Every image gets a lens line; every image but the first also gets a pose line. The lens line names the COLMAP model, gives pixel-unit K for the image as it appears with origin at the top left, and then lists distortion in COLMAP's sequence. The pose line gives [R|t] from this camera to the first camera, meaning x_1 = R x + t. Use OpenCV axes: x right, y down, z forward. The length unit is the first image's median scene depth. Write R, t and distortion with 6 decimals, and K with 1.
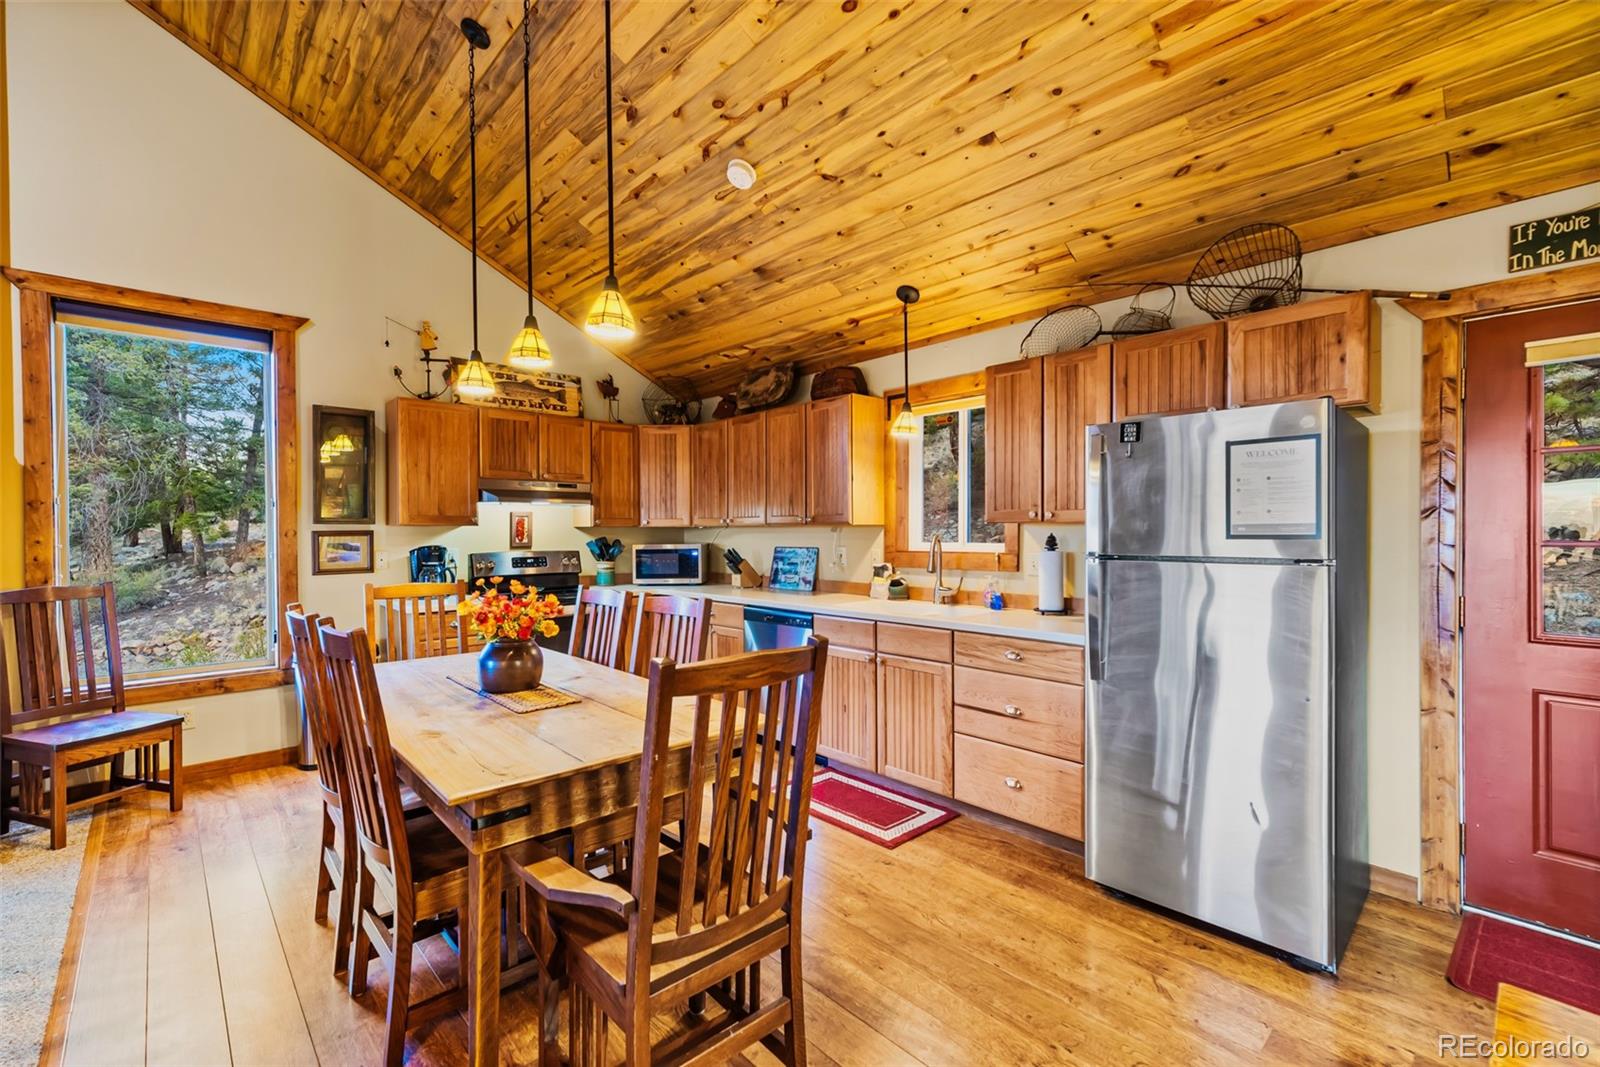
lens RADIAL K [[690.6, 0, 800.0], [0, 690.6, 533.5], [0, 0, 1]] dist [0.007966, -0.000134]
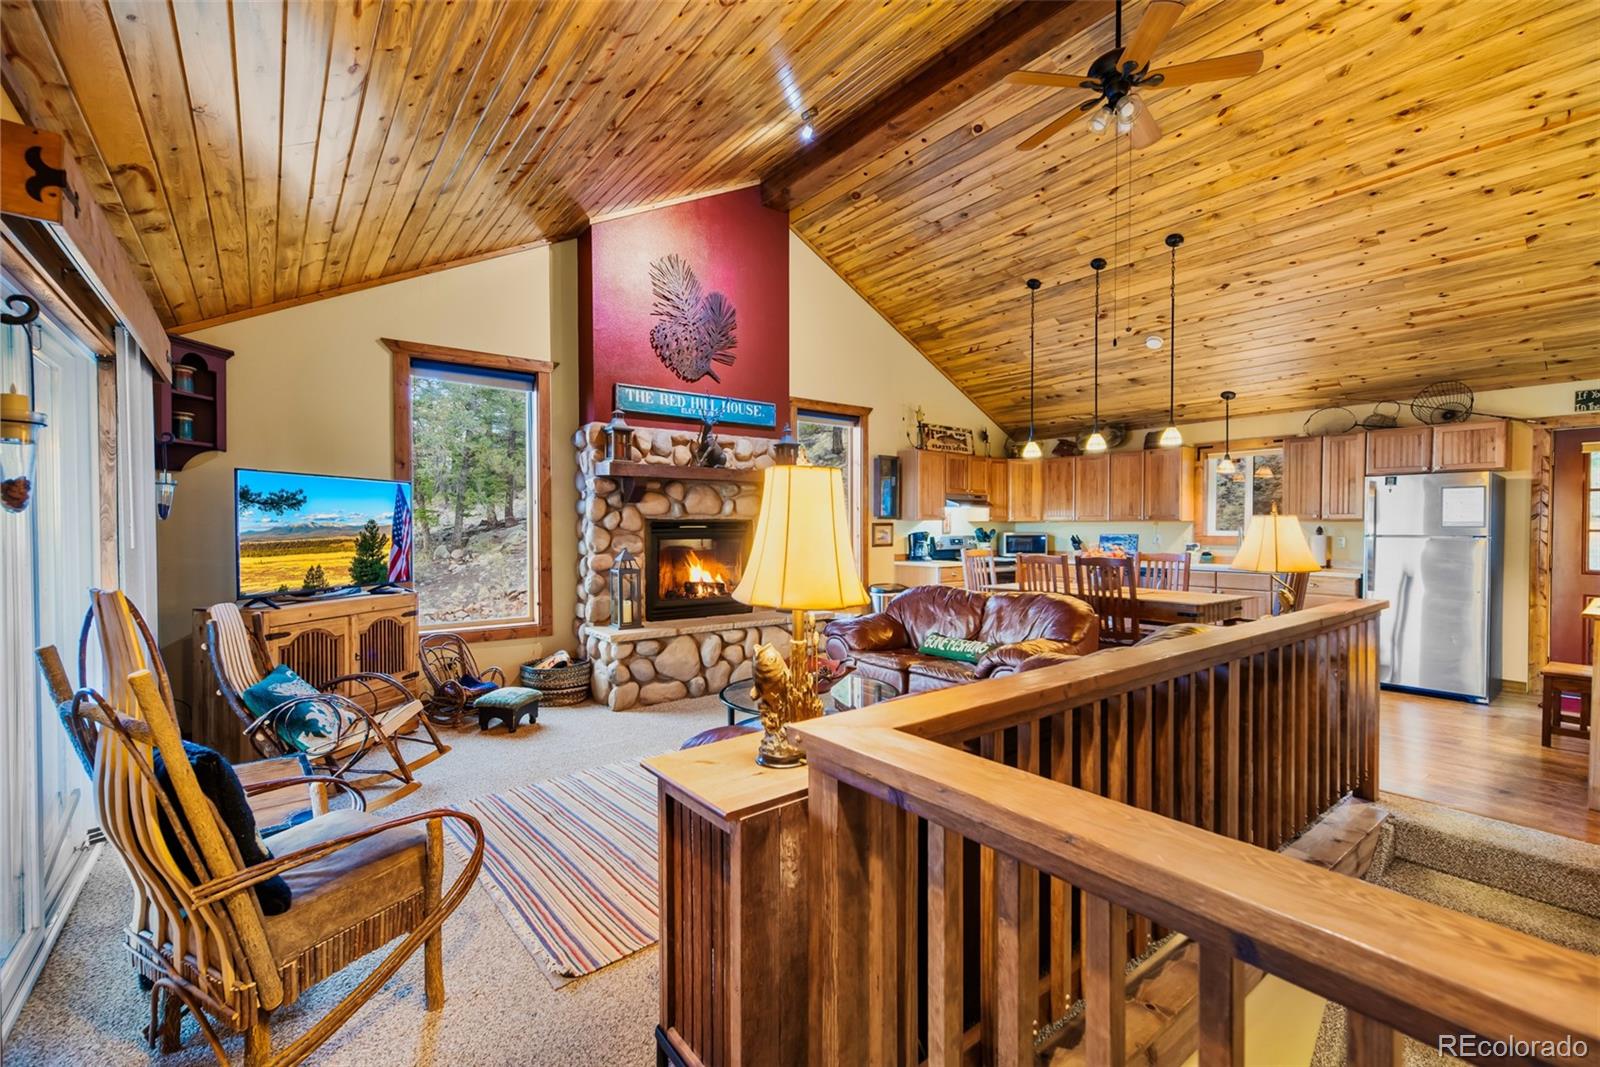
lens RADIAL K [[687.2, 0, 803.1], [0, 687.2, 535.9], [0, 0, 1]] dist [0.008202, 0.000519]
pose [[0.995730, 0.006041, -0.092111, -0.712066], [-0.005005, 0.999922, 0.011481, 0.010346], [0.092173, -0.010971, 0.995683, -0.831797]]
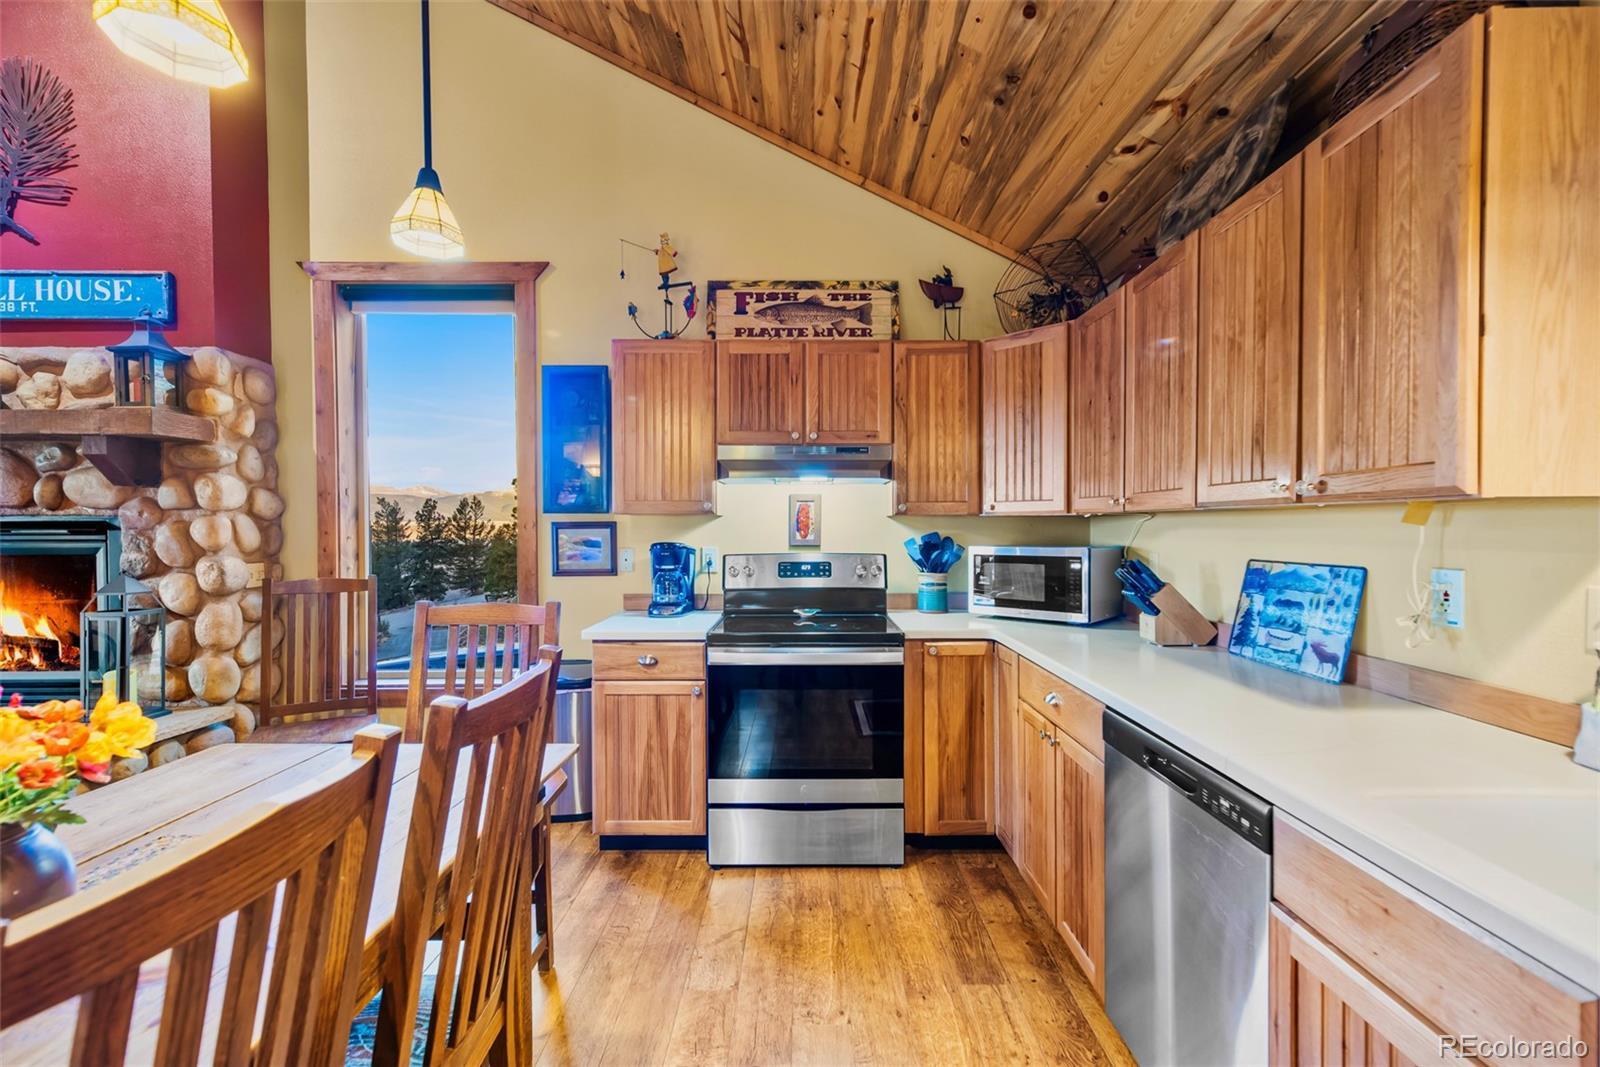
lens RADIAL K [[687.2, 0, 803.1], [0, 687.2, 535.9], [0, 0, 1]] dist [0.008202, 0.000519]
pose [[0.729983, 0.012156, -0.683357, 0.066718], [-0.004310, 0.999904, 0.013183, 0.000551], [0.683451, -0.006678, 0.729966, 0.603151]]
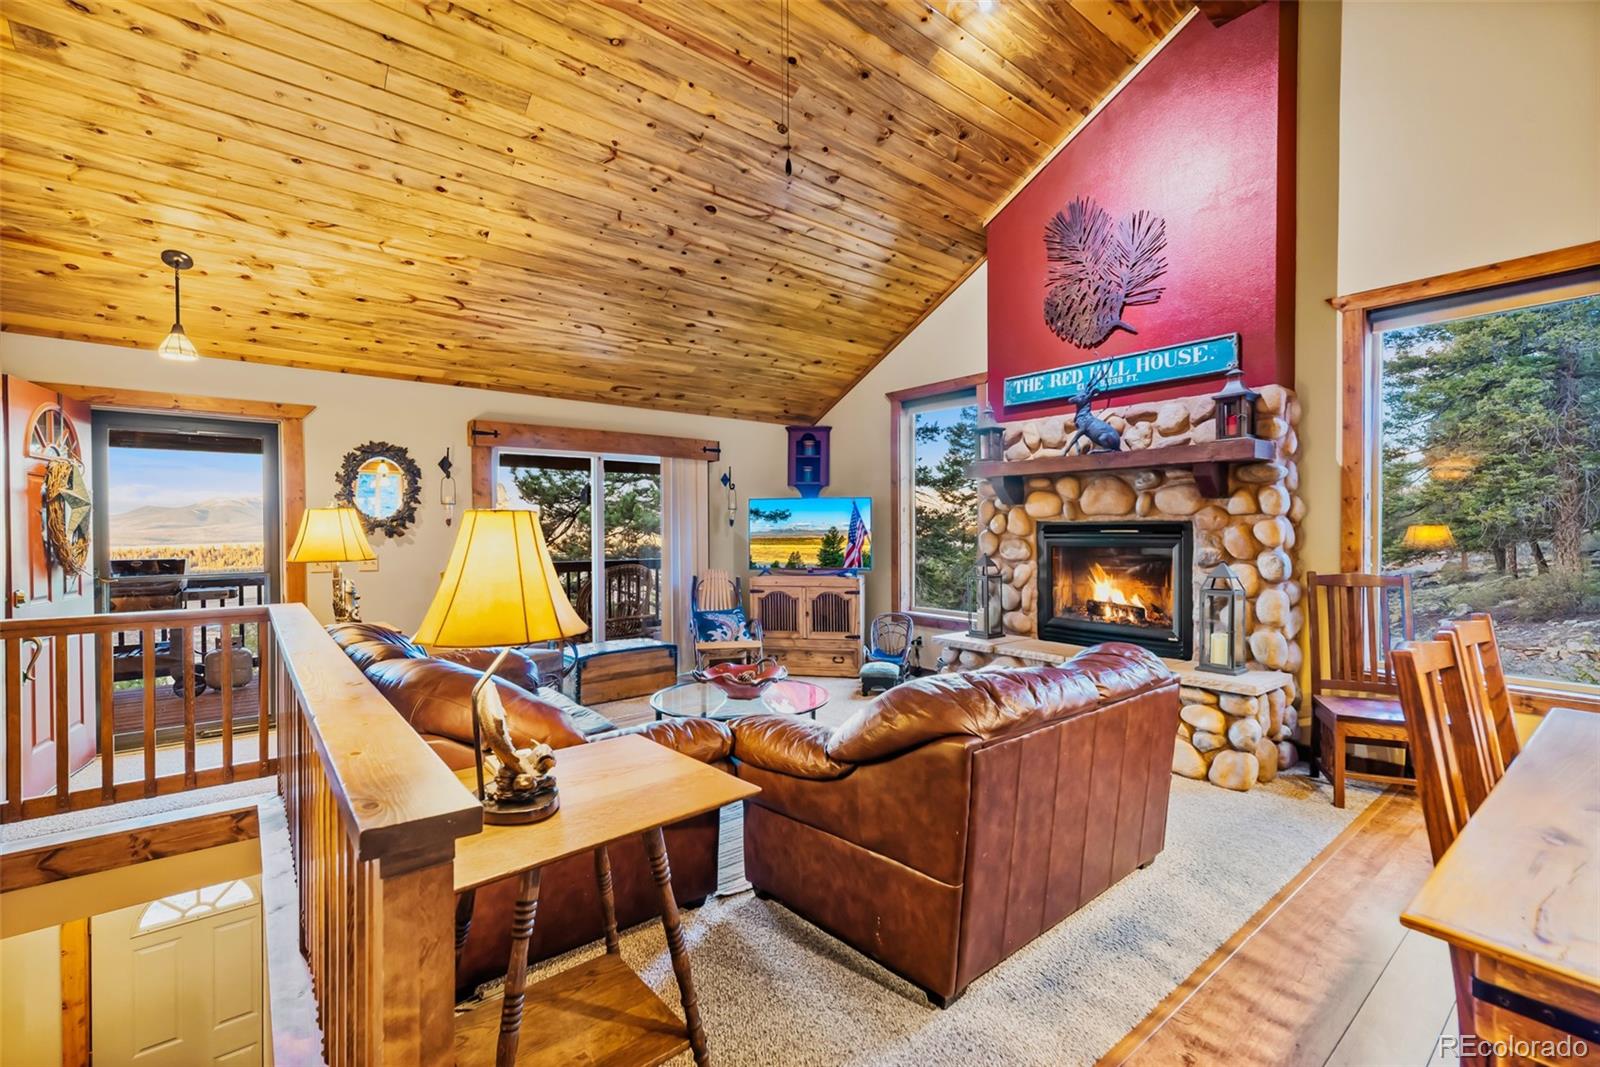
lens RADIAL K [[691.6, 0, 803.6], [0, 691.6, 535.2], [0, 0, 1]] dist [0.008463, 0.000481]
pose [[-0.069835, 0.014182, -0.997458, 0.074178], [-0.002170, 0.999894, 0.014369, 0.000835], [0.997556, 0.003168, -0.069797, 0.156701]]
